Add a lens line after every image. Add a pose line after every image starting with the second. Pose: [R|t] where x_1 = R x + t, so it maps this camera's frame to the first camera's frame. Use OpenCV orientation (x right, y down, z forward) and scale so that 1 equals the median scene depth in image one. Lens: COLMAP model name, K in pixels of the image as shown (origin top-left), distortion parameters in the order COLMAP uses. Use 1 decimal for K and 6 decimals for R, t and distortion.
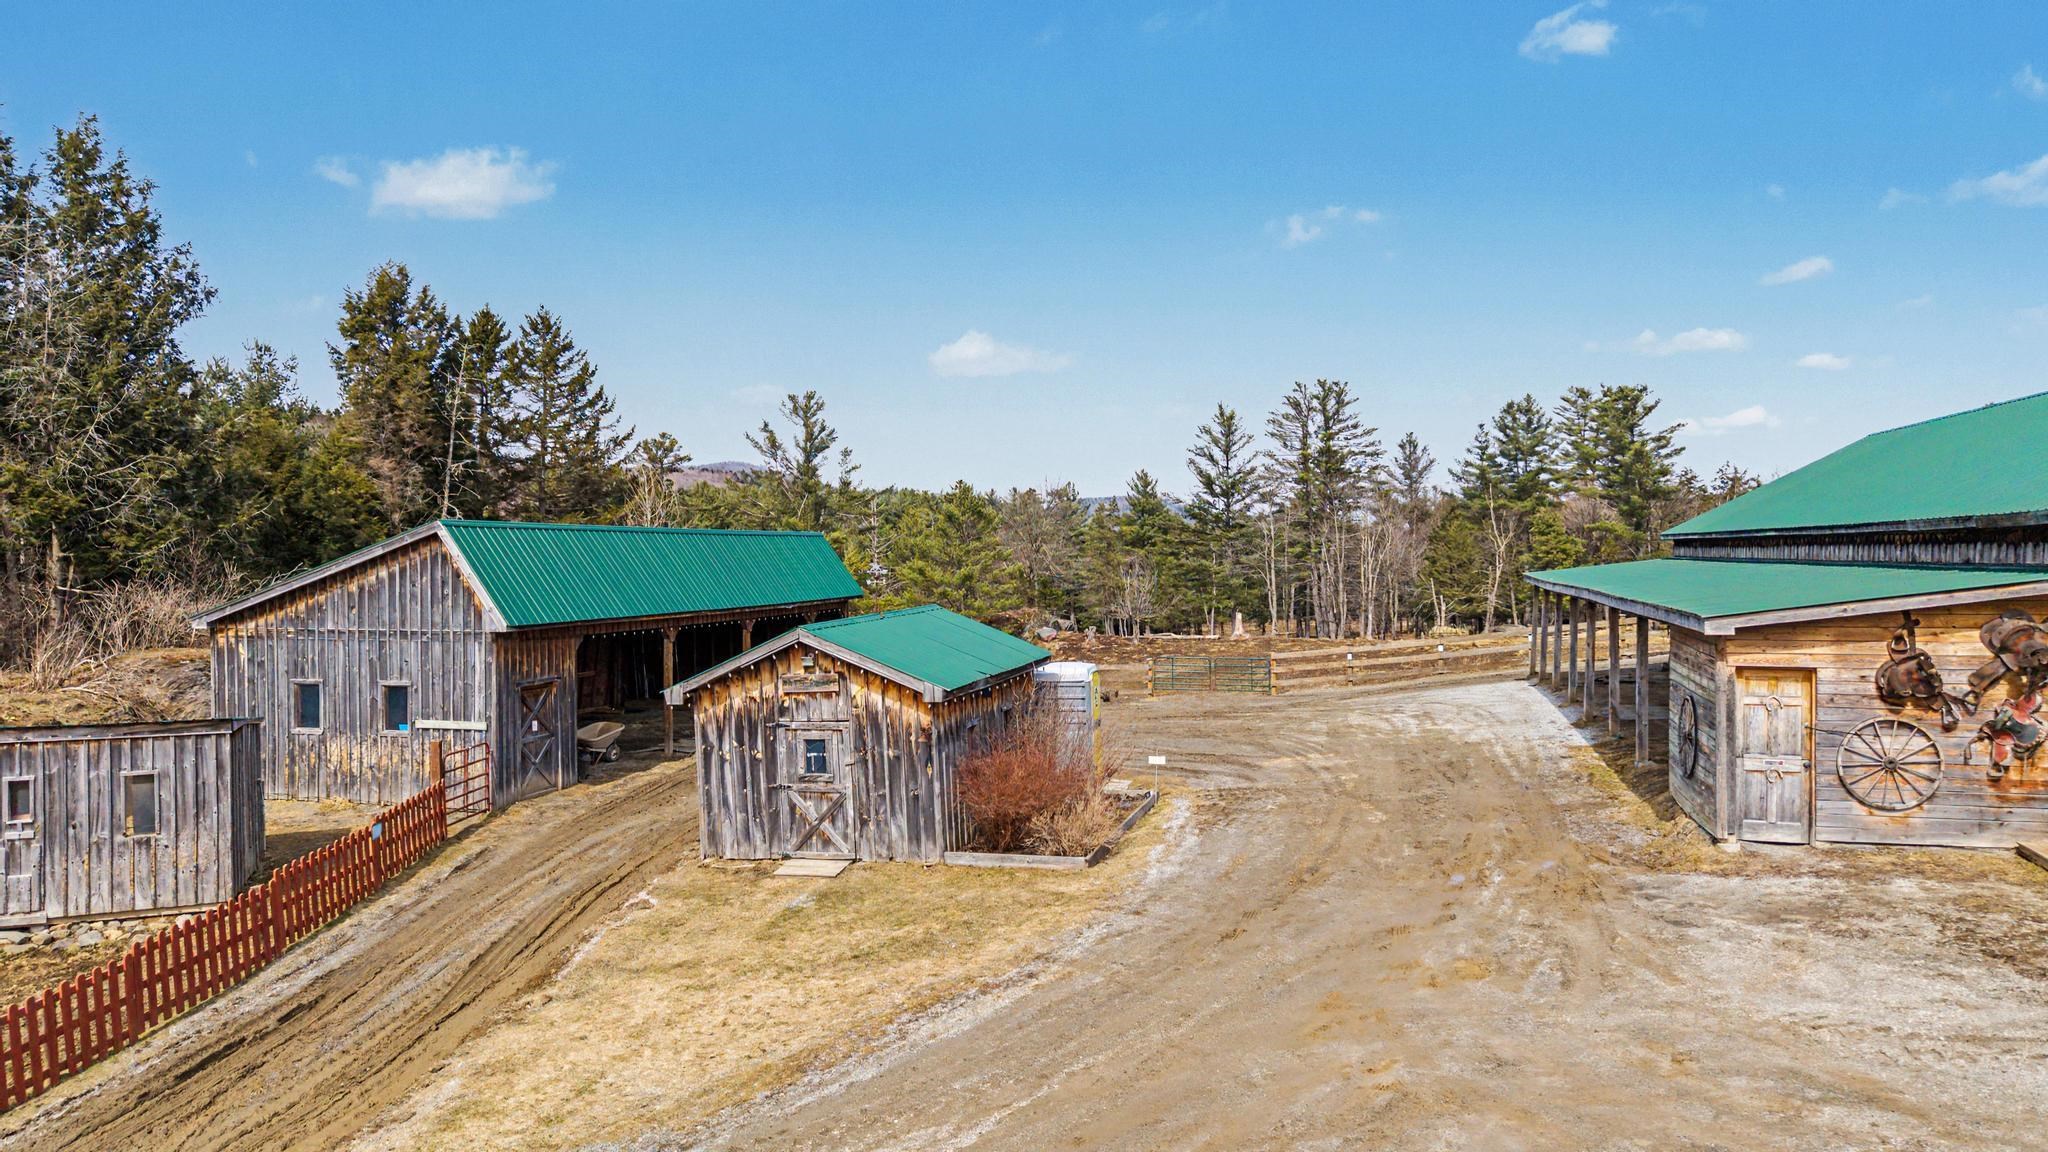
lens RADIAL K [[1412.2, 0, 1034.5], [0, 1412.2, 581.3], [0, 0, 1]] dist [0.084729, -0.079270]
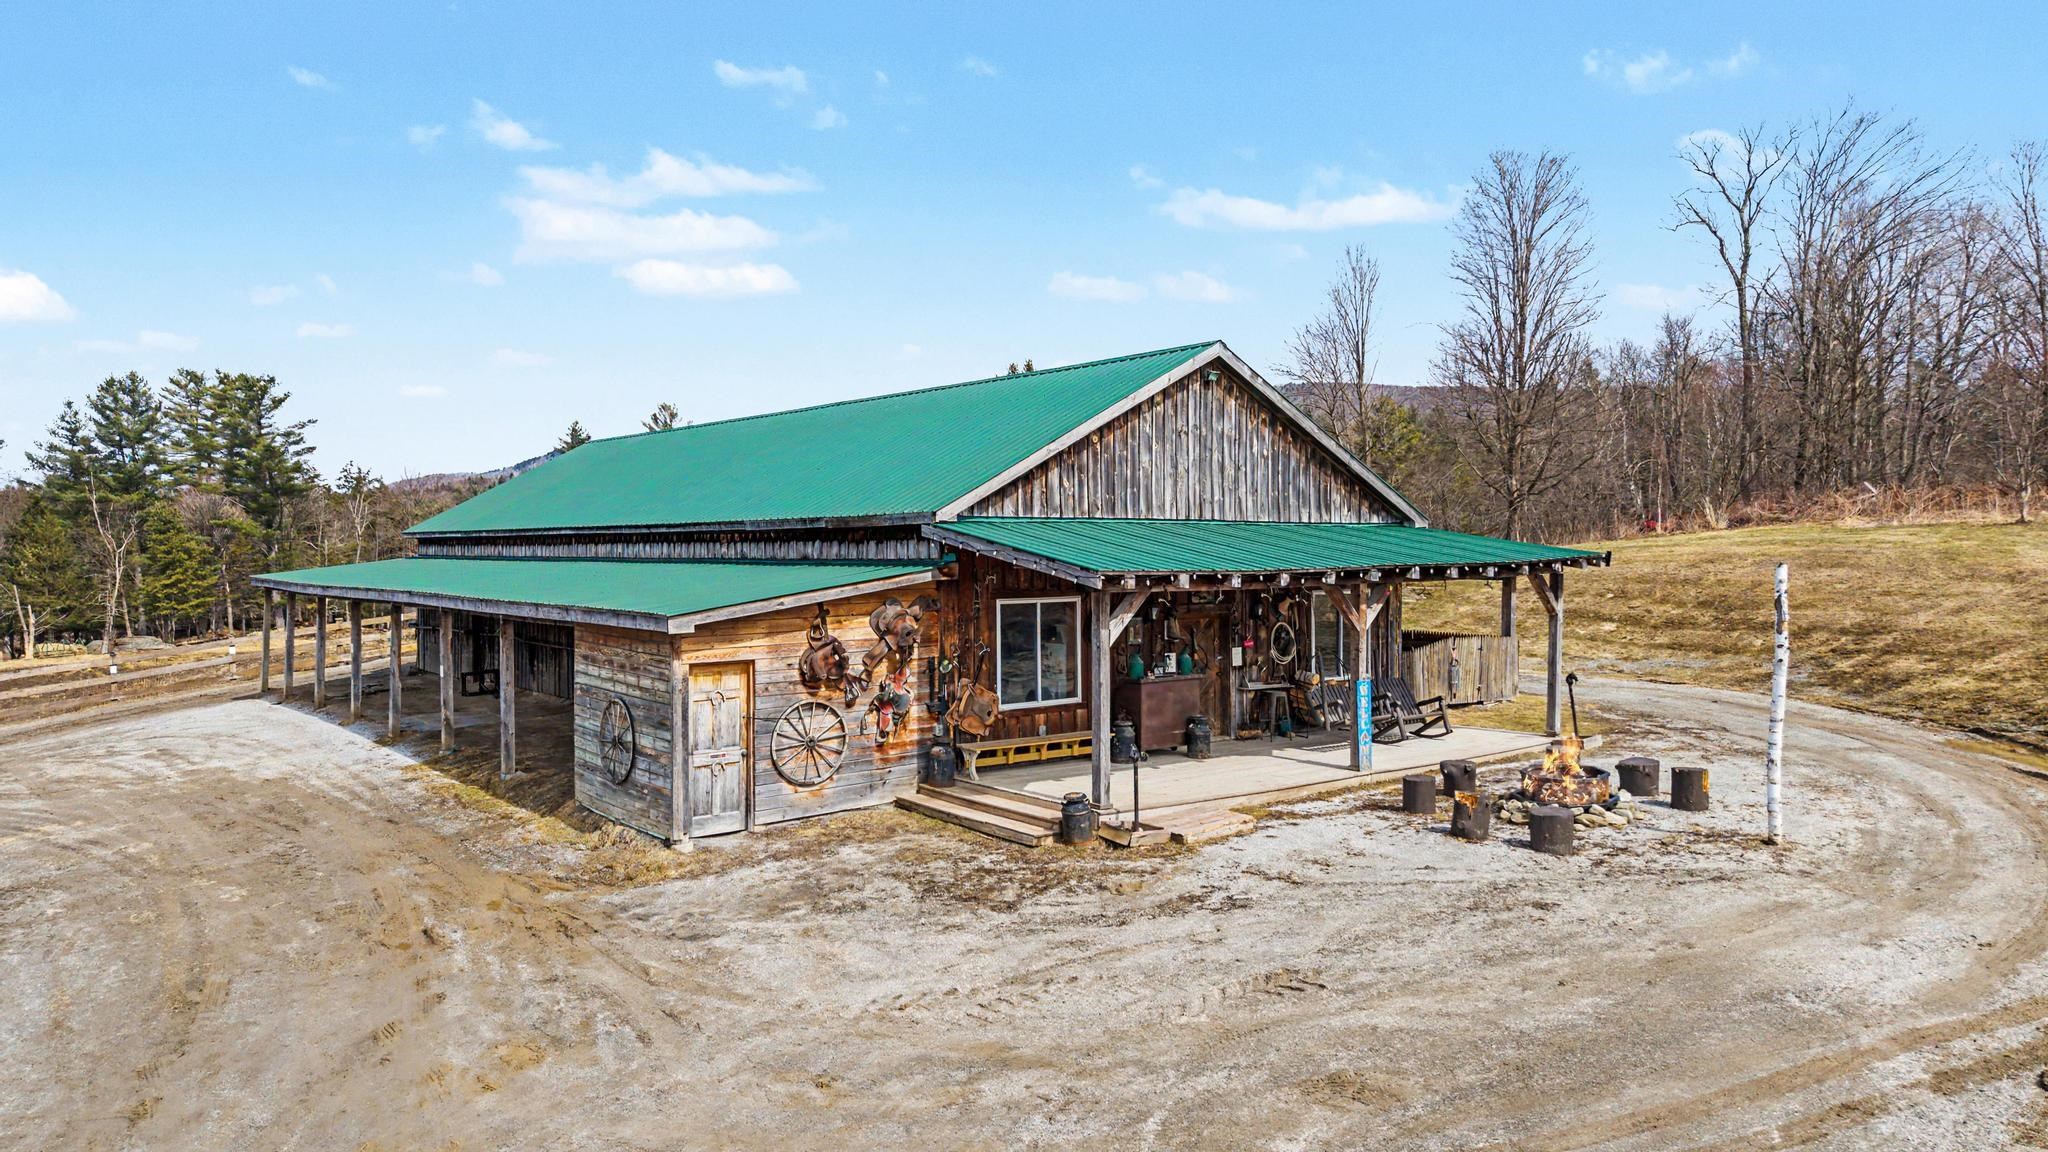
lens RADIAL K [[1364.0, 0, 1074.0], [0, 1364.0, 543.1], [0, 0, 1]] dist [0.048065, -0.001618]
pose [[0.573423, -0.001664, 0.819258, -0.127740], [0.023041, 0.999635, -0.014097, -0.004831], [-0.818935, 0.026960, 0.573252, 0.214609]]
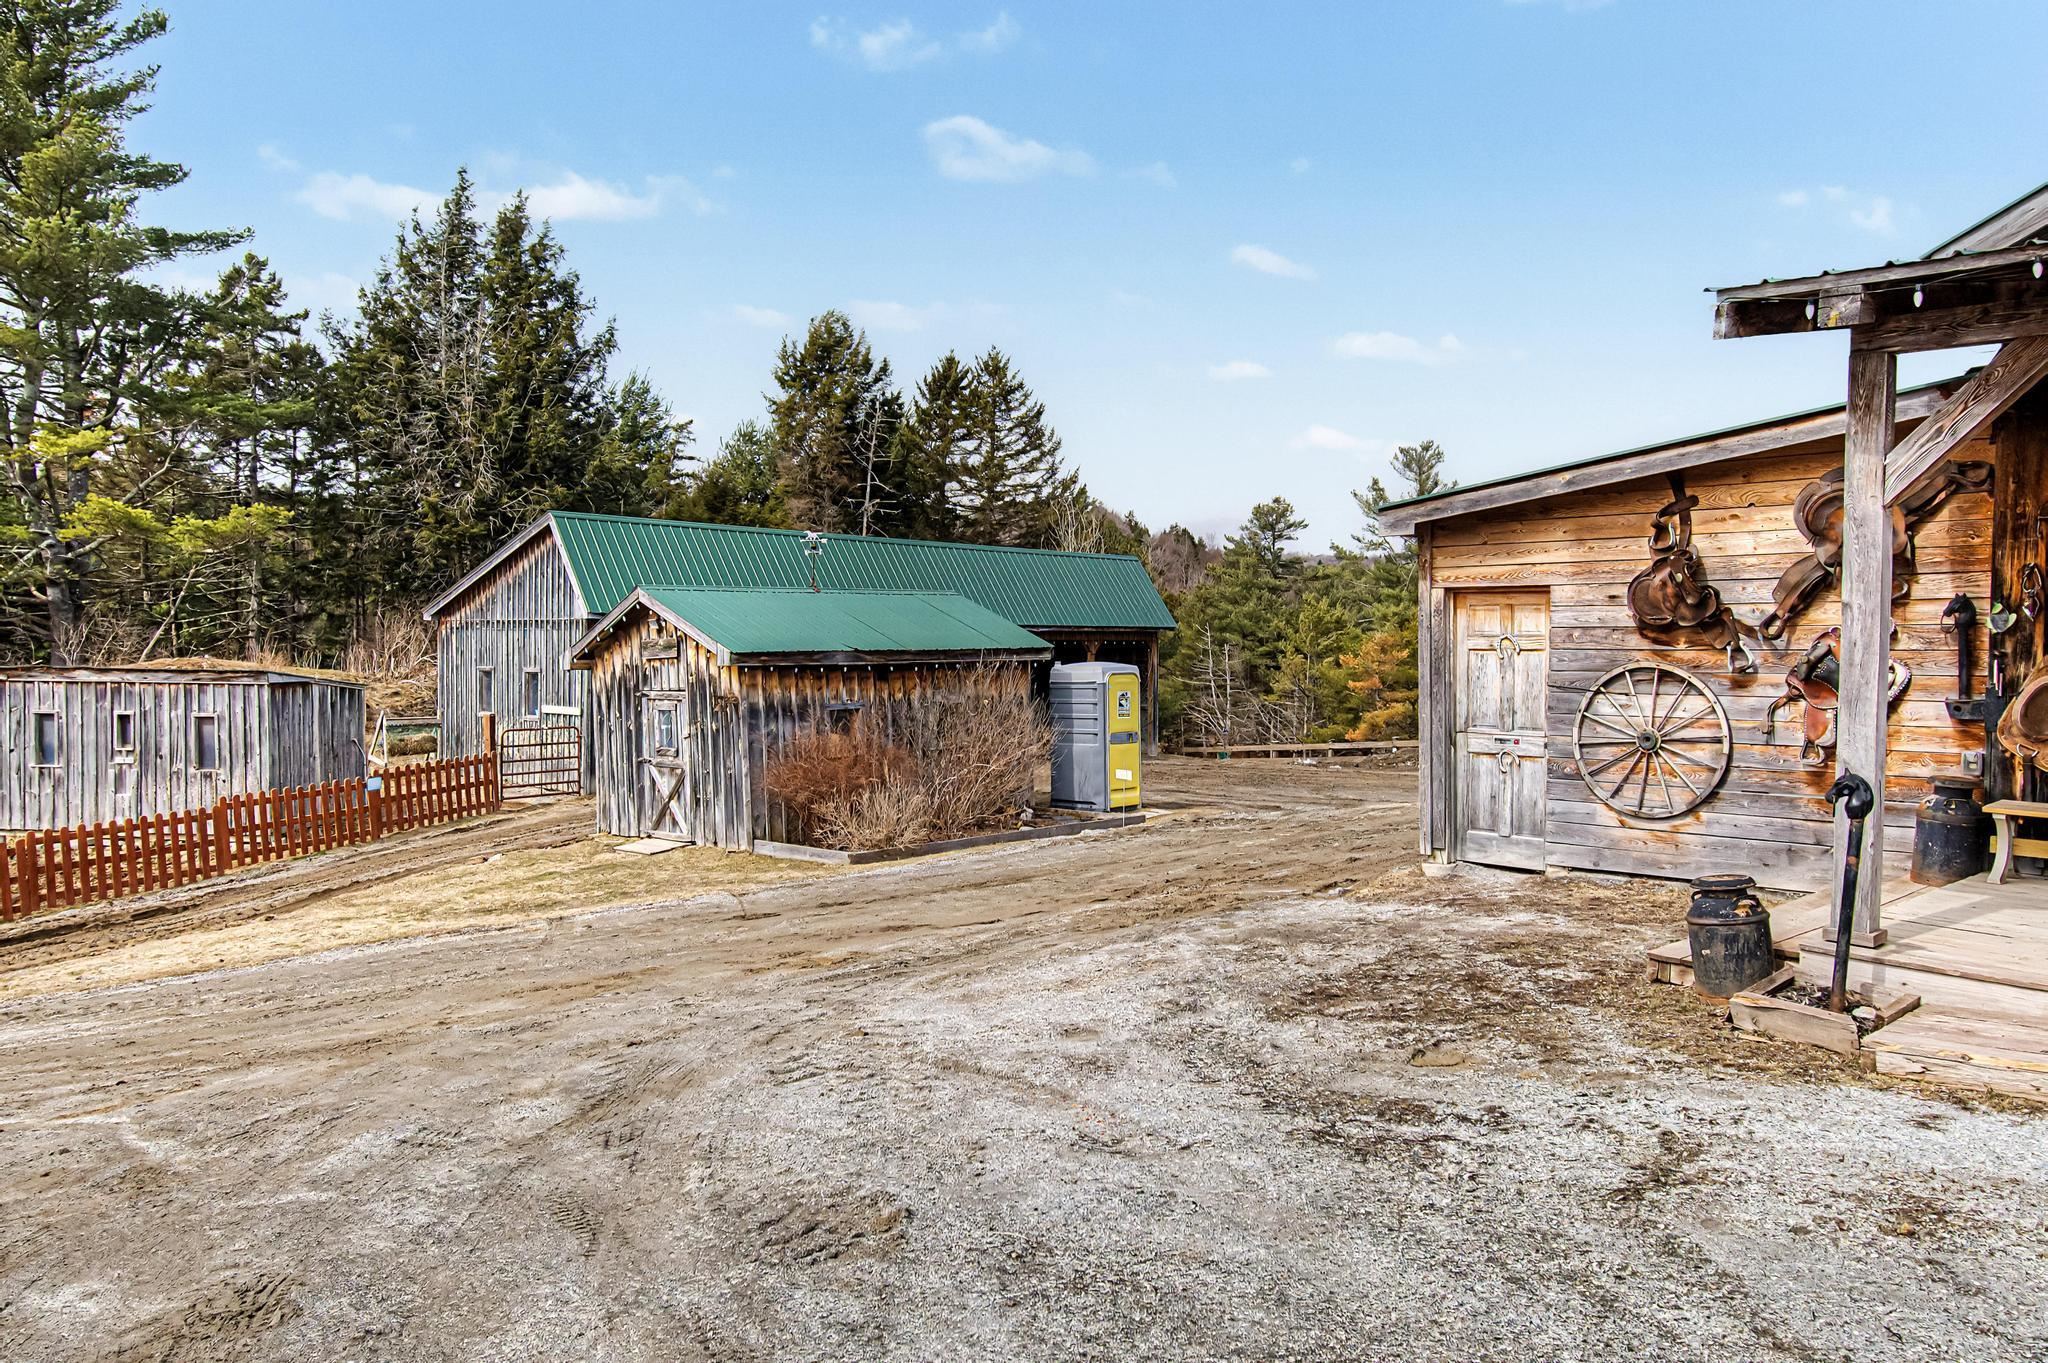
lens RADIAL K [[1540.9, 0, 1034.5], [0, 1540.9, 686.2], [0, 0, 1]] dist [0.050660, 0.000288]
pose [[0.860531, 0.023043, -0.508876, 0.633184], [-0.024273, 0.999696, 0.004220, 0.097050], [0.508819, 0.008720, 0.860830, 0.288812]]
